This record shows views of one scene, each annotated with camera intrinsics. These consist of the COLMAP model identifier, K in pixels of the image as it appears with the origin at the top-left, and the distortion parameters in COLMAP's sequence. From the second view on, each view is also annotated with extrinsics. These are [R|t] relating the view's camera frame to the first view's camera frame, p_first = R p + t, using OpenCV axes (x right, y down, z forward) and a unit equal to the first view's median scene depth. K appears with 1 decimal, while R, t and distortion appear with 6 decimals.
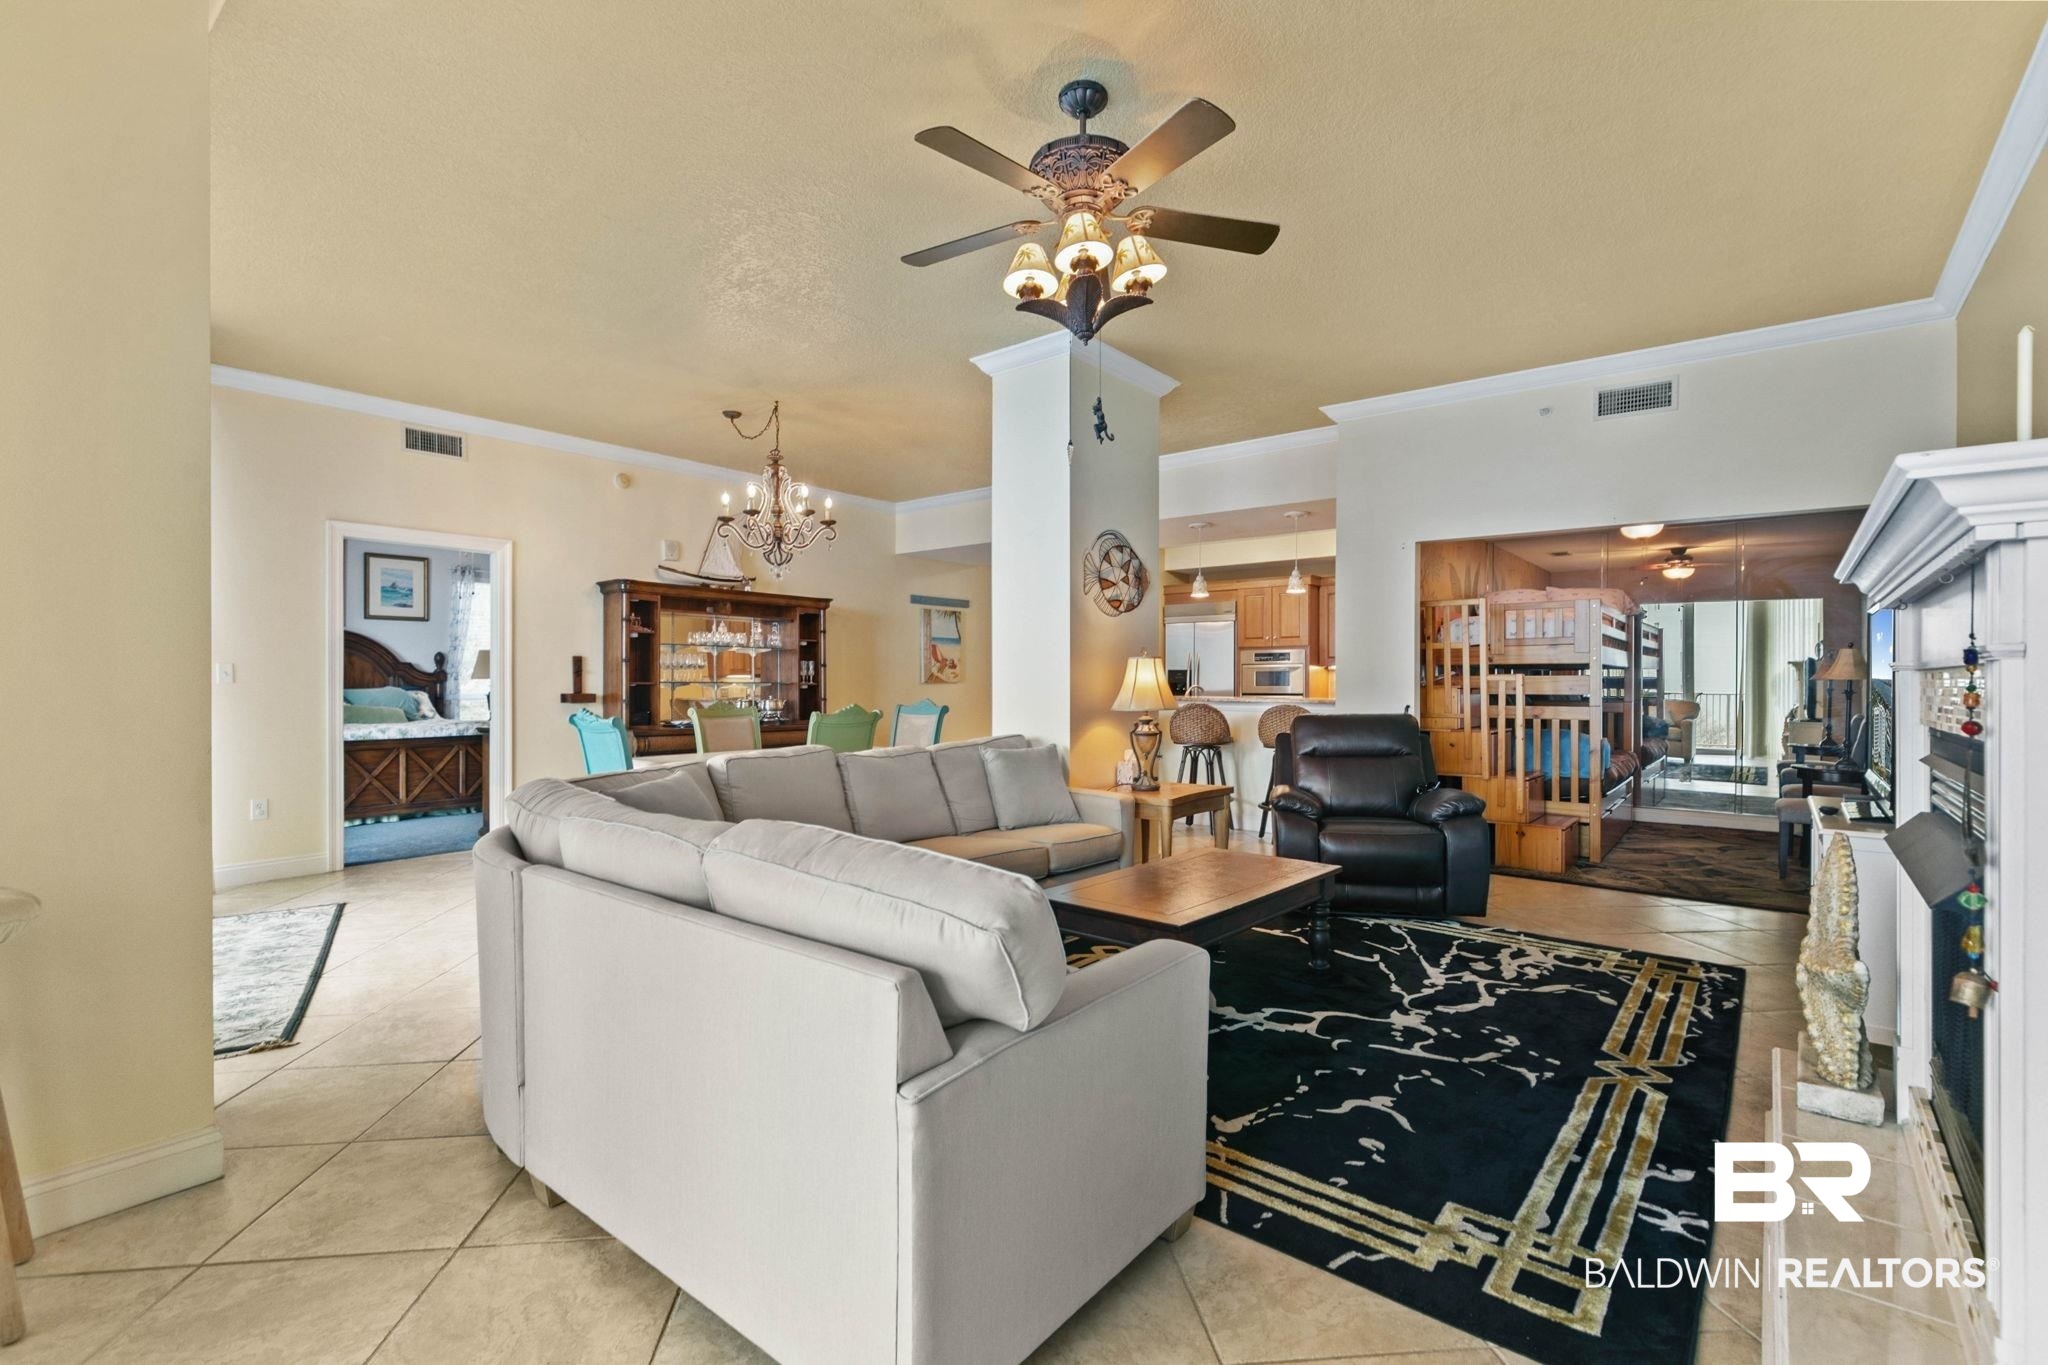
lens RADIAL K [[921.8, 0, 1023.6], [0, 921.8, 684.2], [0, 0, 1]] dist [0.000338, -0.000226]
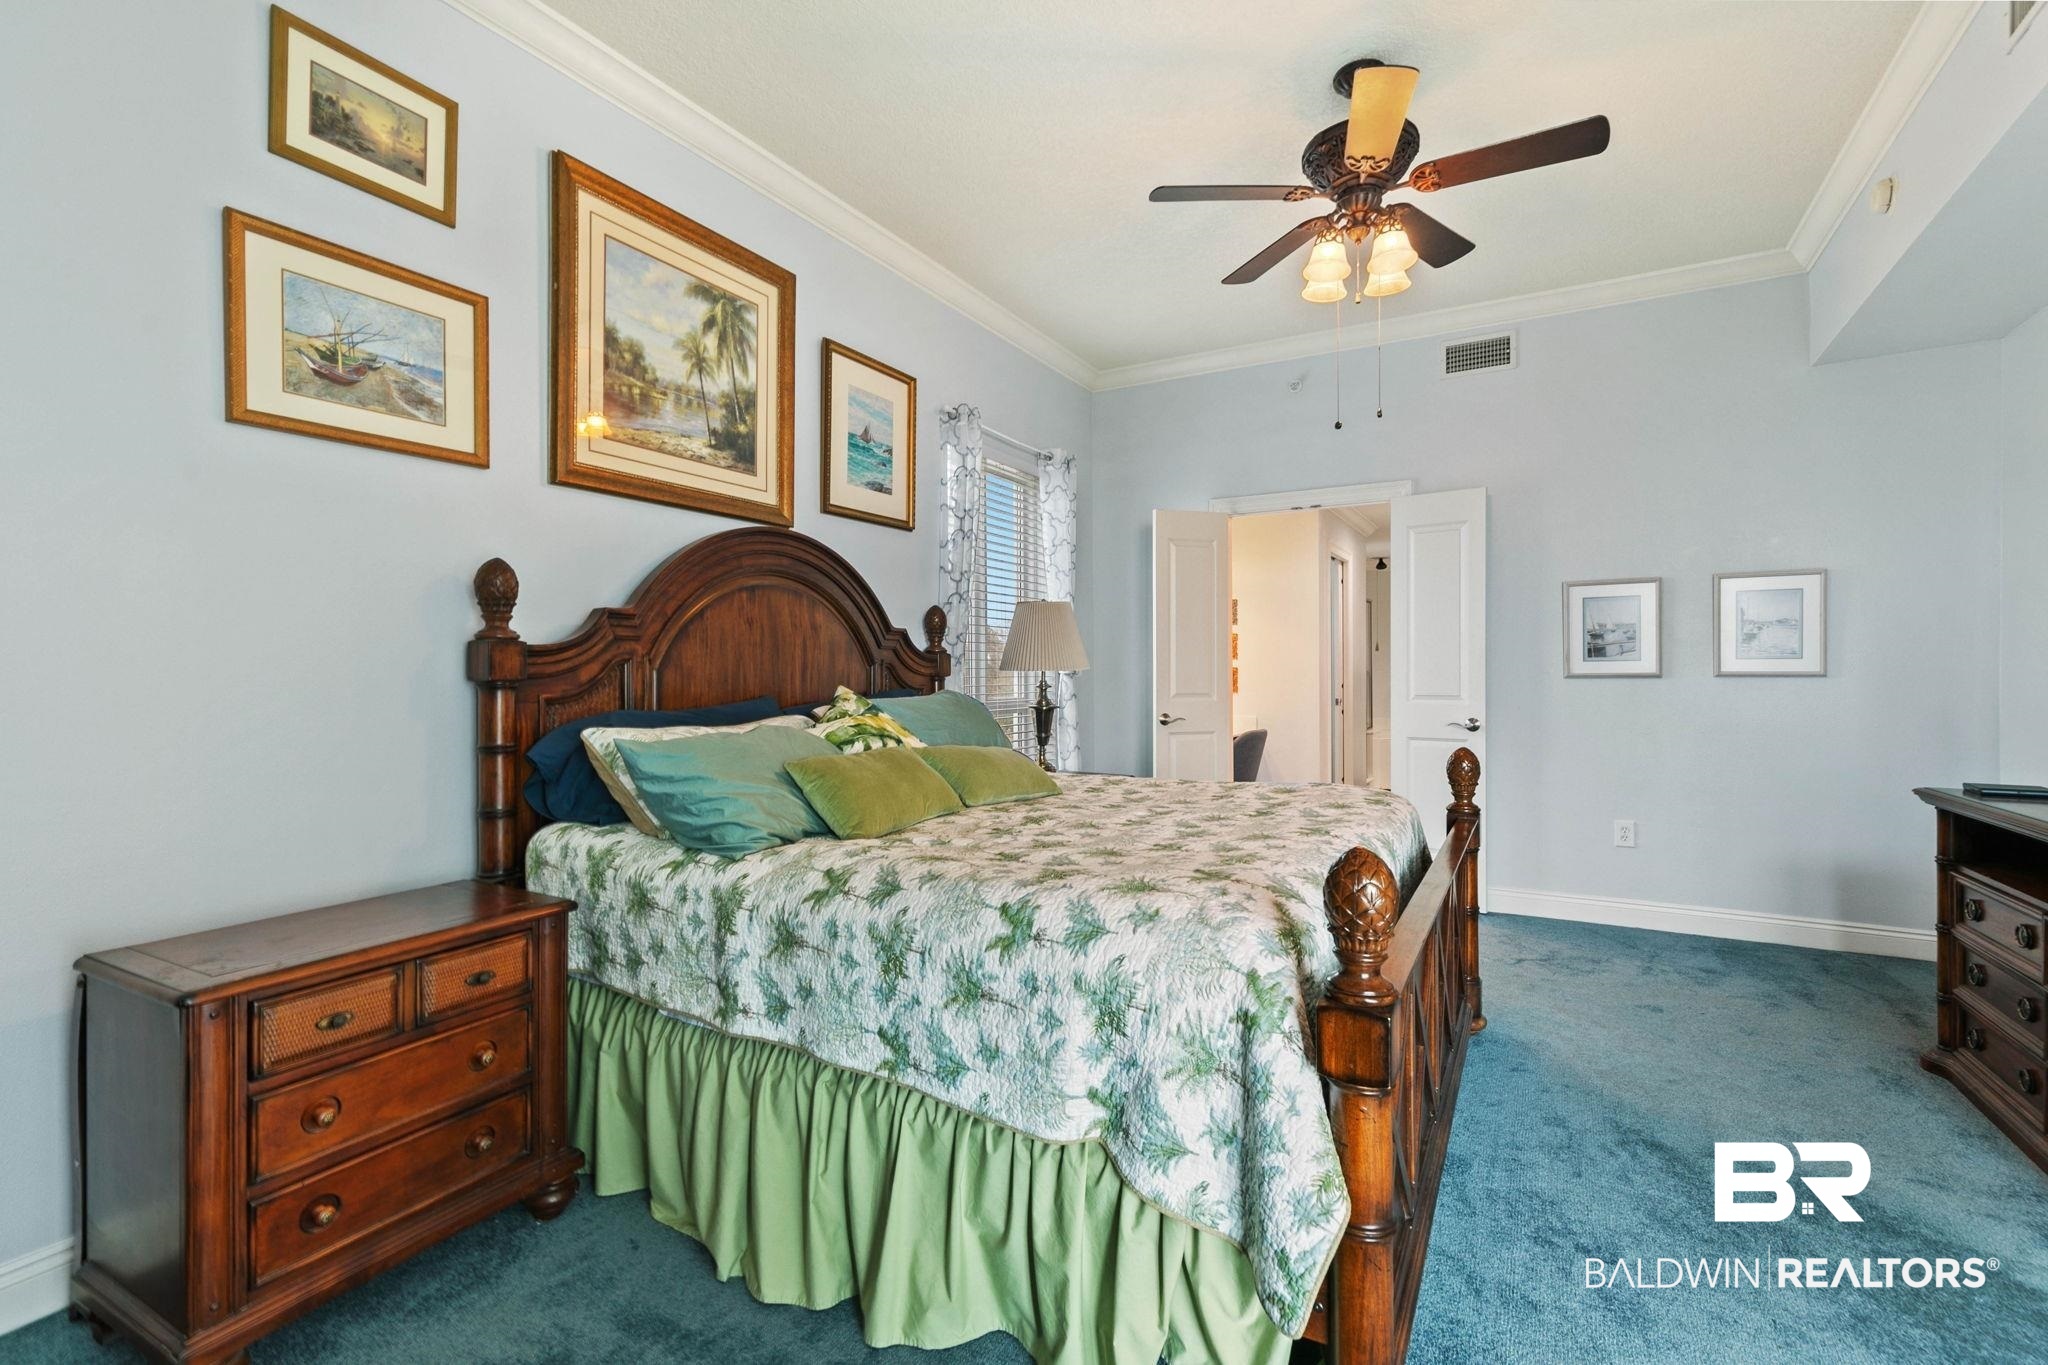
lens RADIAL K [[925.9, 0, 1030.6], [0, 925.9, 679.4], [0, 0, 1]] dist [0.003195, -0.000676]
pose [[0.983322, -0.003502, 0.181840, -0.826203], [0.002815, 0.999988, 0.004039, -0.003879], [-0.181852, -0.003460, 0.983320, 0.716253]]
